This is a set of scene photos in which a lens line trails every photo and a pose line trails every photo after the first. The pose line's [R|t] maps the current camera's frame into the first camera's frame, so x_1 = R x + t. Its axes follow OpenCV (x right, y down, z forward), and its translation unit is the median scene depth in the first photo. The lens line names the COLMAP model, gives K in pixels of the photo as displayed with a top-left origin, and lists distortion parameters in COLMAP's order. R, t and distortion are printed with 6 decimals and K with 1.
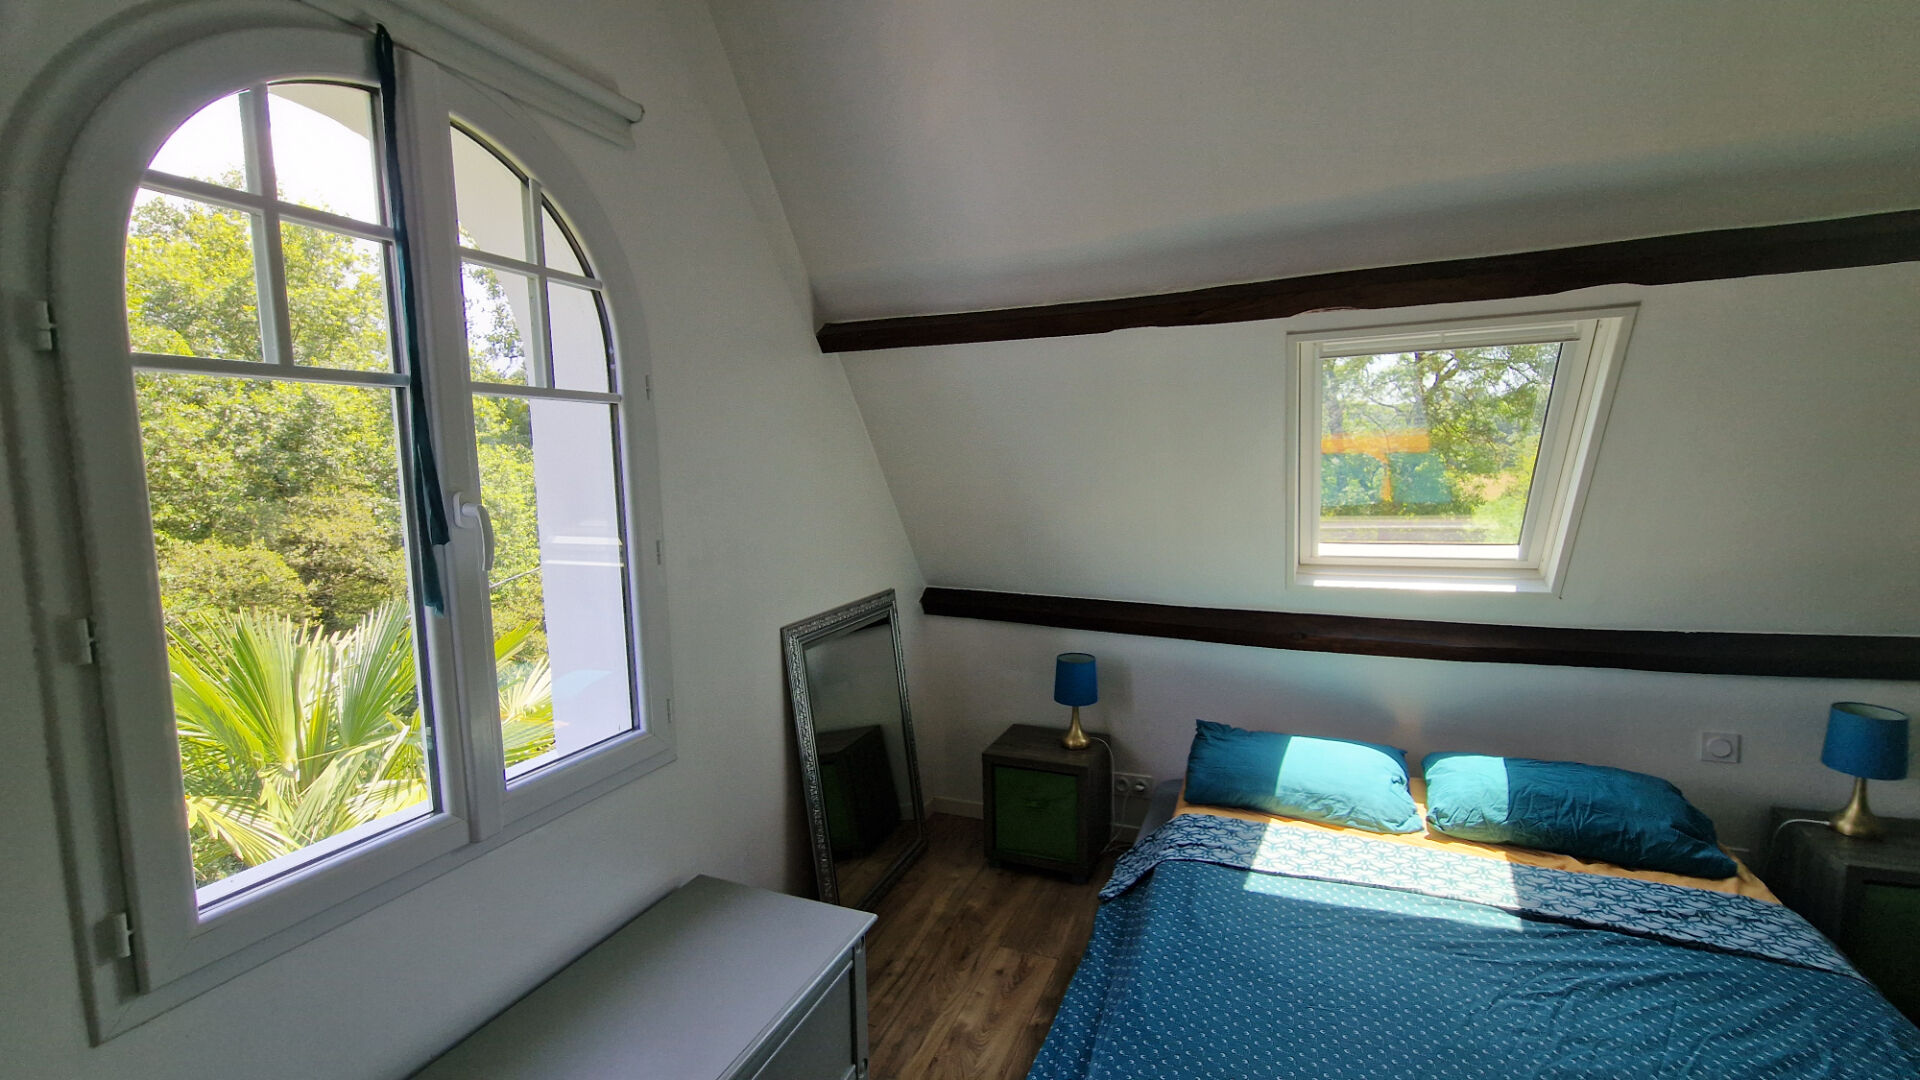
lens RADIAL K [[798.6, 0, 965.2], [0, 798.6, 532.4], [0, 0, 1]] dist [-0.002051, -0.000293]
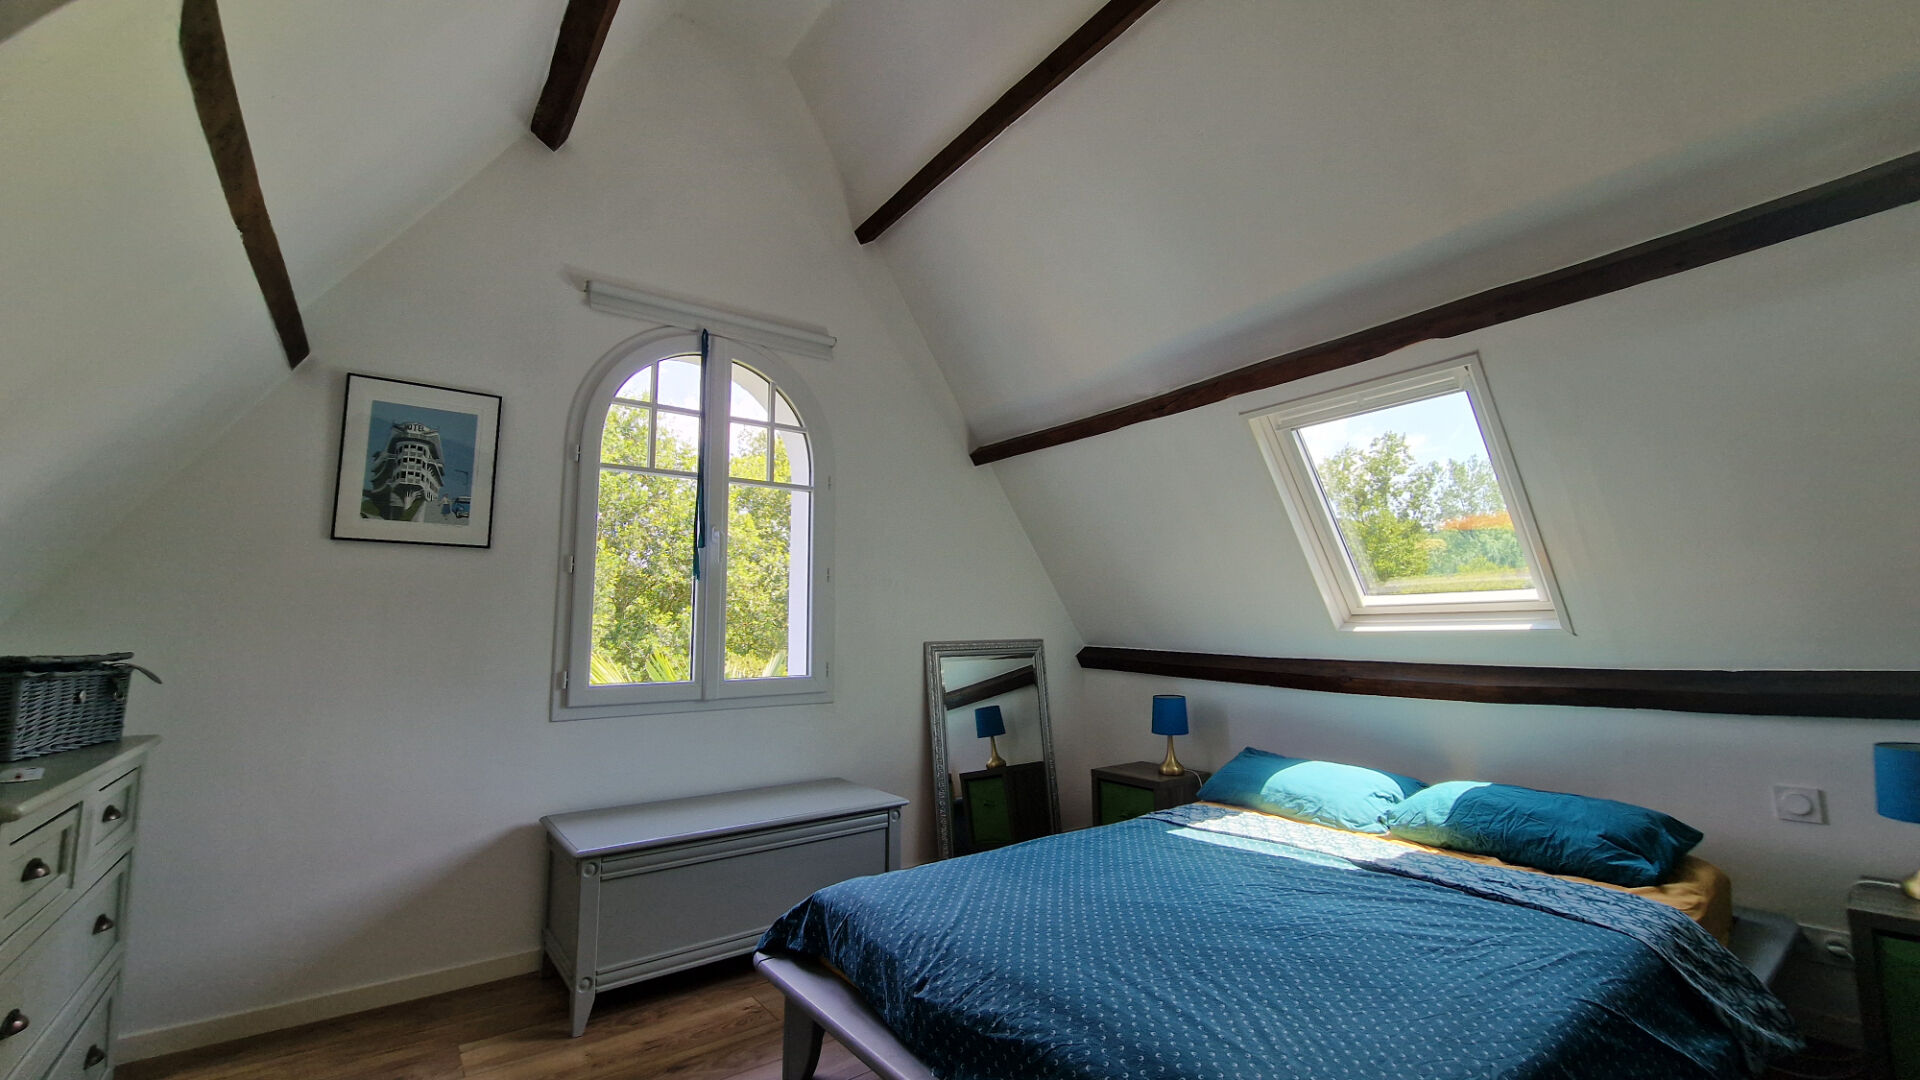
lens RADIAL K [[798.6, 0, 965.2], [0, 798.6, 532.4], [0, 0, 1]] dist [-0.002051, -0.000293]
pose [[0.861217, -0.043490, -0.506374, 0.678644], [-0.059909, 0.980699, -0.186118, 0.214937], [0.504695, 0.190624, 0.841989, -0.299138]]
